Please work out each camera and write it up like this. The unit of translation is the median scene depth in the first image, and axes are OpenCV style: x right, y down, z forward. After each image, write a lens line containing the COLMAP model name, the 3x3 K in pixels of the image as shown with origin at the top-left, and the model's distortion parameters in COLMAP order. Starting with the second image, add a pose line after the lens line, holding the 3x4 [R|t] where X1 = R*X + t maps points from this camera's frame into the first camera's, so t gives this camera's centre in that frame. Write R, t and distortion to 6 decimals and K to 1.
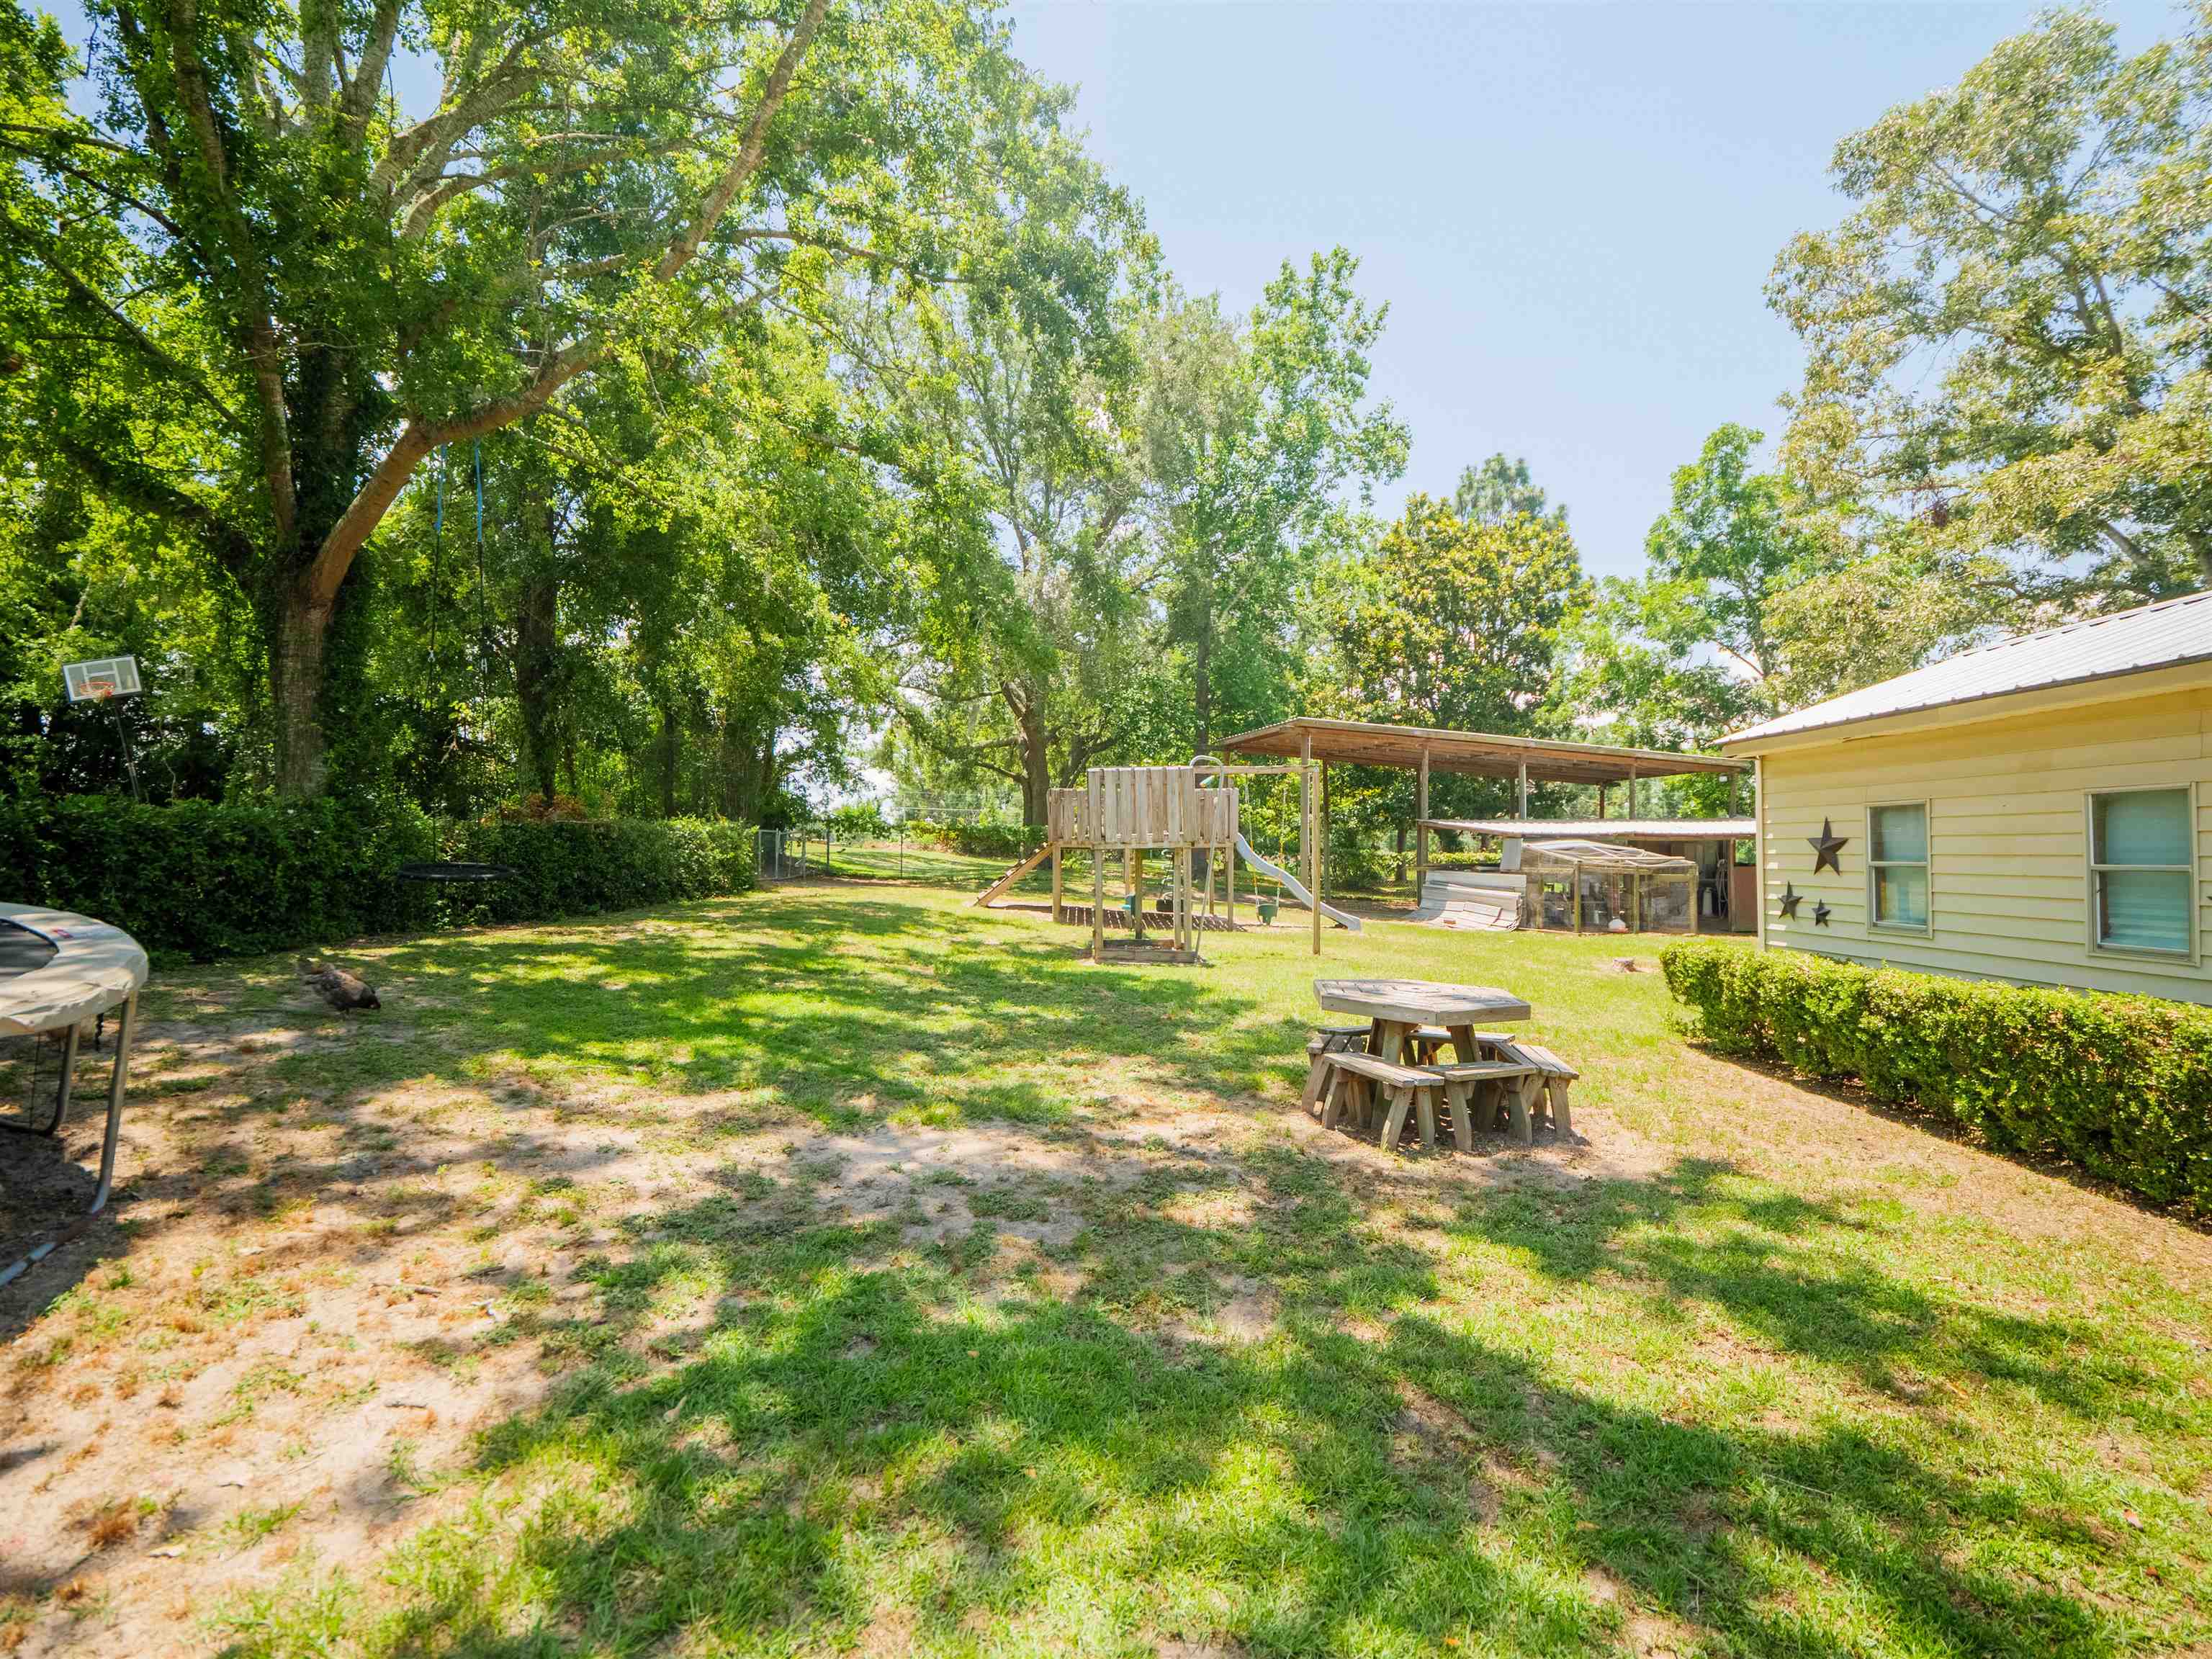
lens RADIAL K [[1091.6, 0, 1105.9], [0, 1091.6, 841.5], [0, 0, 1]] dist [0.002480, -0.002339]
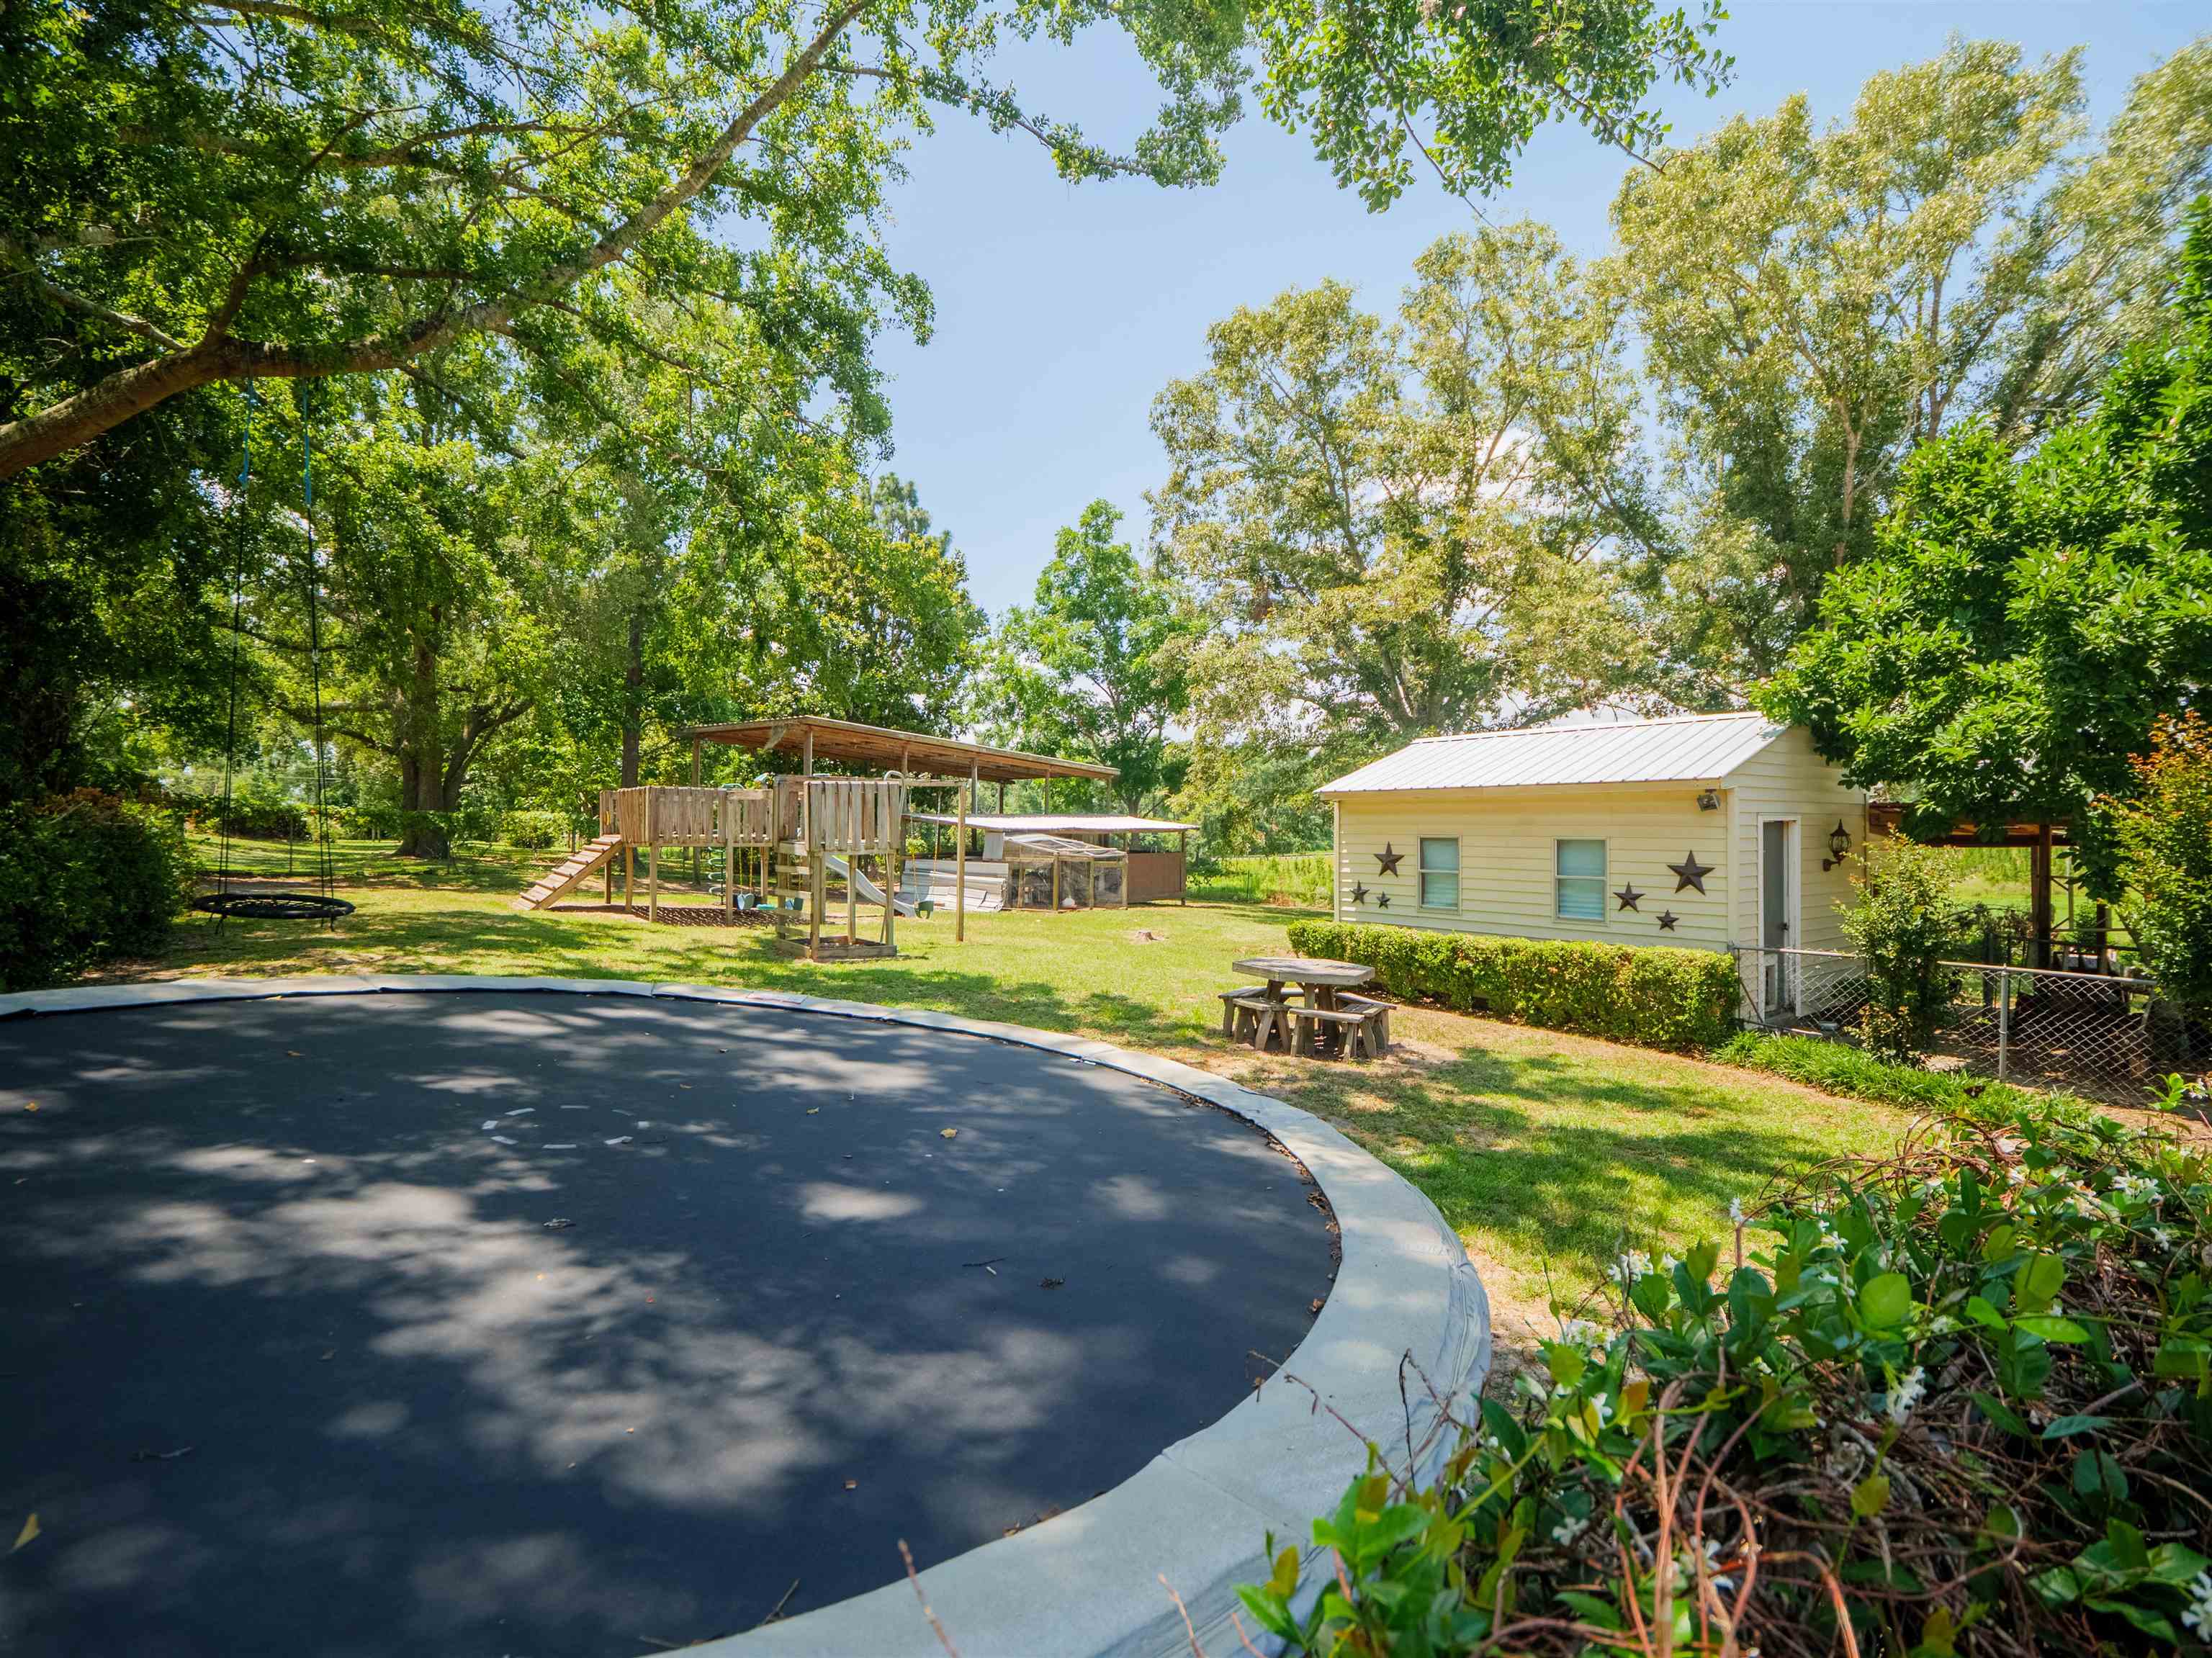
lens RADIAL K [[1091.5, 0, 1108.1], [0, 1091.5, 825.3], [0, 0, 1]] dist [0.002480, -0.002339]
pose [[0.795102, 0.006563, 0.606440, -0.256467], [-0.012638, 0.999904, 0.005749, -0.019607], [-0.606343, -0.012235, 0.795109, -0.019124]]
